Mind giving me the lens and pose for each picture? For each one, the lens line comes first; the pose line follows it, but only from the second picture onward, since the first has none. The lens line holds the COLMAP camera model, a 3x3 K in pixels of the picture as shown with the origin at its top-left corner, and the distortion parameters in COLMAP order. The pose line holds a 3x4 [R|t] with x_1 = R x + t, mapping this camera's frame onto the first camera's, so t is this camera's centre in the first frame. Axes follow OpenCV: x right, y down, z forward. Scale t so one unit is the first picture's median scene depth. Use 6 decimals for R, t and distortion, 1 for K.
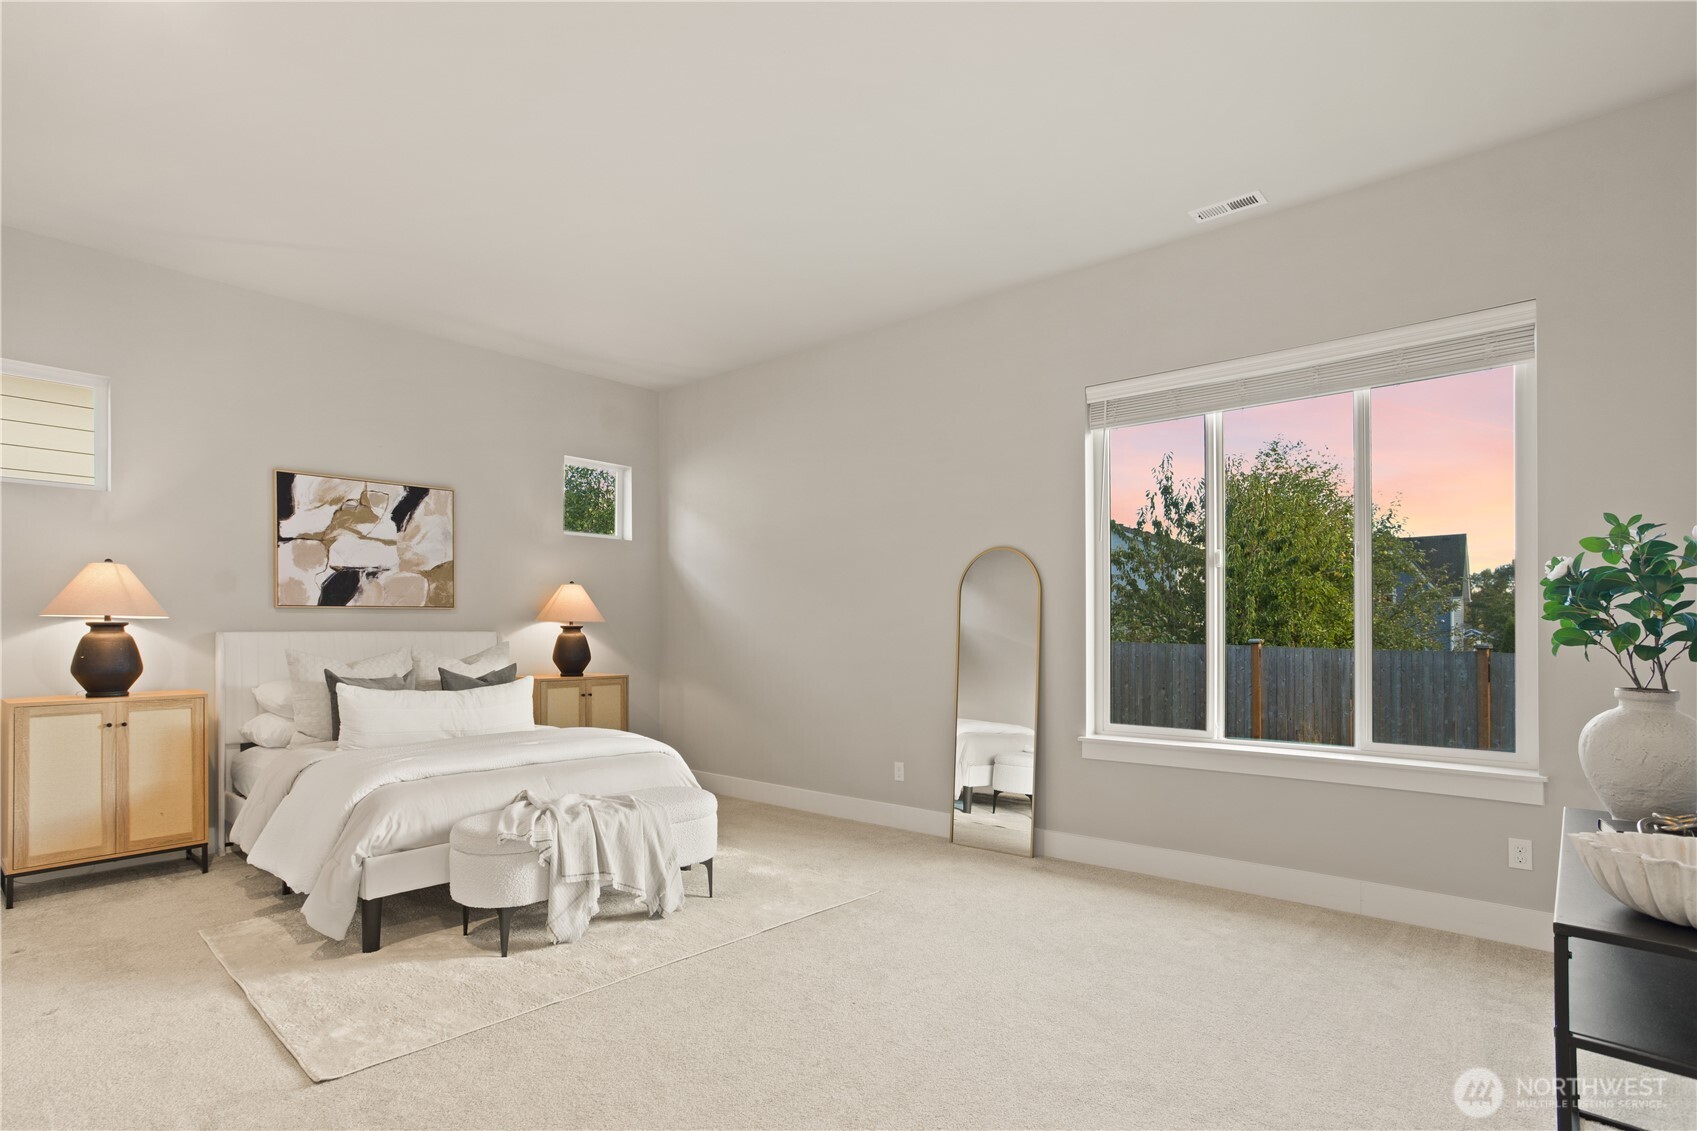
lens RADIAL K [[832.2, 0, 846.3], [0, 832.2, 630.4], [0, 0, 1]] dist [-0.045289, 0.000060]
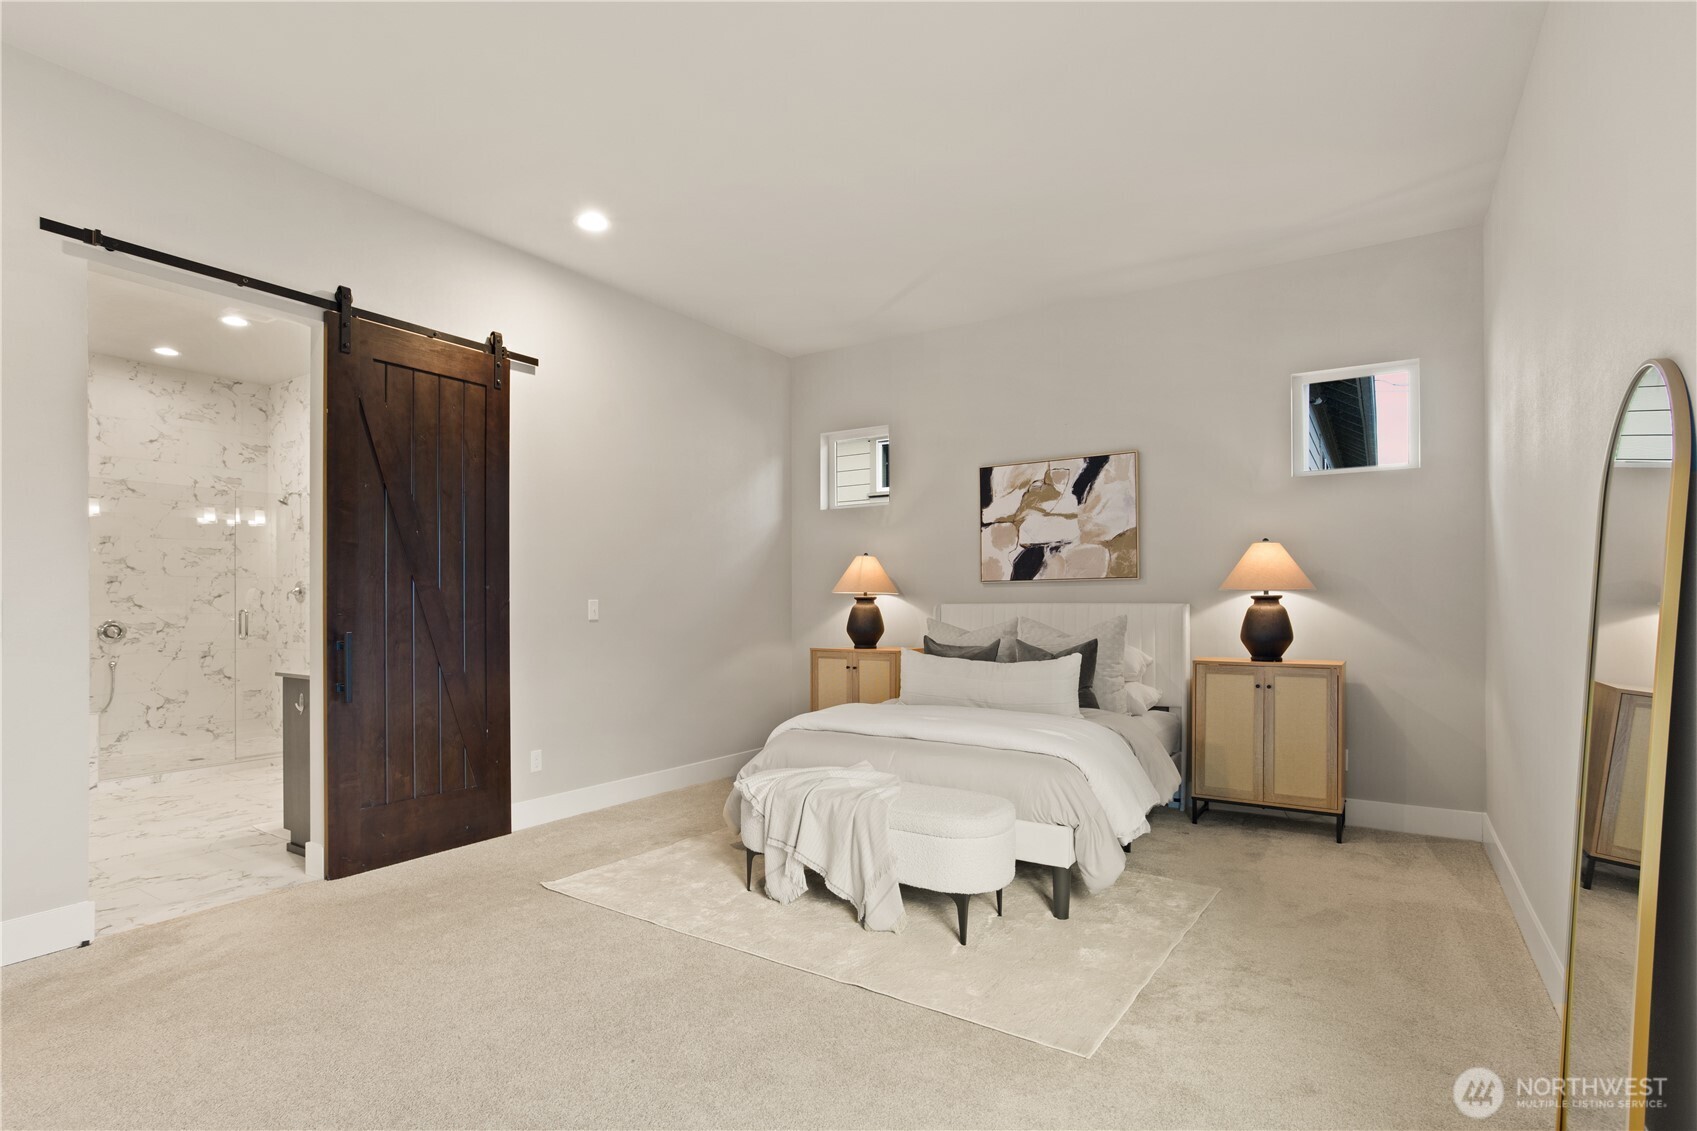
lens RADIAL K [[855.9, 0, 845.2], [0, 855.9, 598.8], [0, 0, 1]] dist [-0.001165, -0.000199]
pose [[0.157877, -0.006274, -0.987439, 0.454056], [0.001507, 0.999980, -0.006113, 0.001732], [0.987458, -0.000523, 0.157884, 0.558071]]
